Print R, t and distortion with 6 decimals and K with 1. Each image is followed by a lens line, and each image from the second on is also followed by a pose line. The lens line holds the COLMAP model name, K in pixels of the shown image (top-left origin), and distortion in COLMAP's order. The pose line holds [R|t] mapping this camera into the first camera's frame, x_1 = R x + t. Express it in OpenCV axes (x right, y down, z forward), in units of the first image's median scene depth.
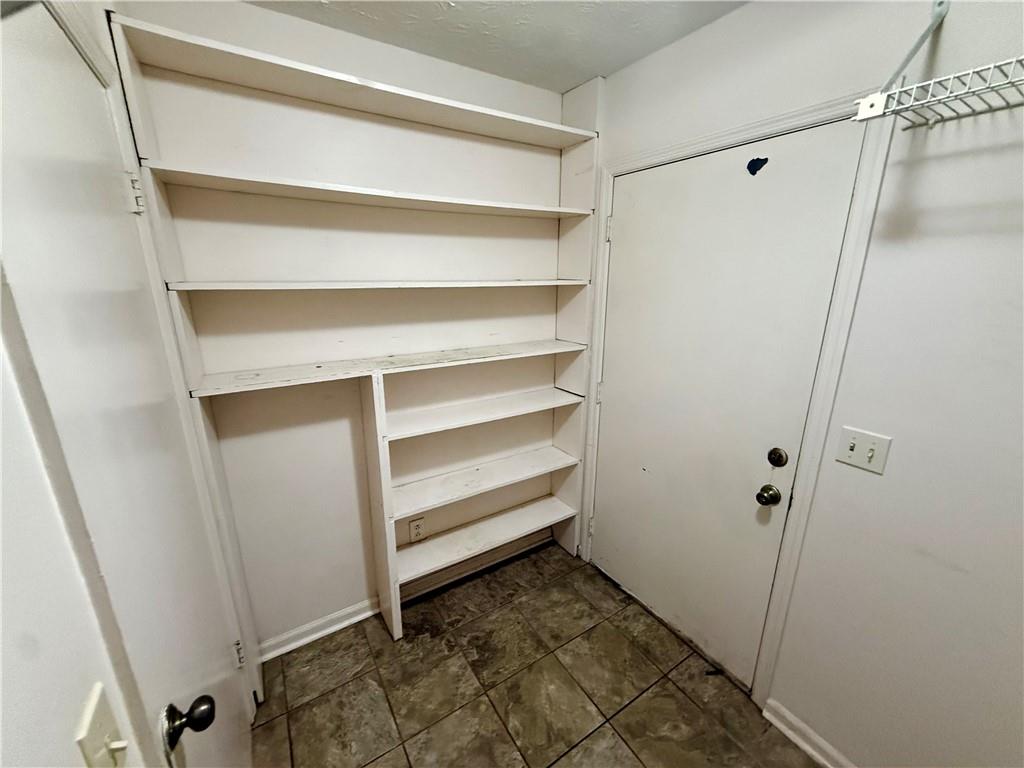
lens RADIAL K [[407.3, 0, 520.7], [0, 407.3, 385.7], [0, 0, 1]] dist [-0.002079, -0.000080]
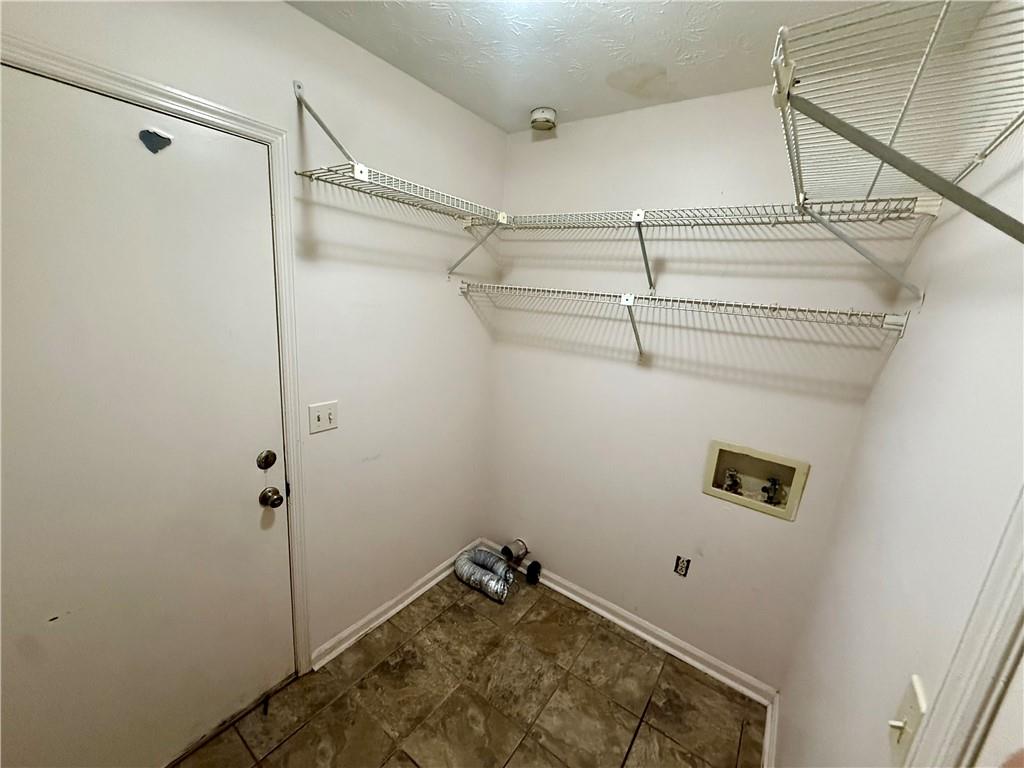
lens RADIAL K [[407.3, 0, 517.6], [0, 407.3, 383.9], [0, 0, 1]] dist [-0.002079, -0.000080]
pose [[-0.359959, -0.249152, 0.899084, -0.440083], [0.166922, 0.930934, 0.324807, -0.214041], [-0.917914, 0.266994, -0.293509, 0.627372]]
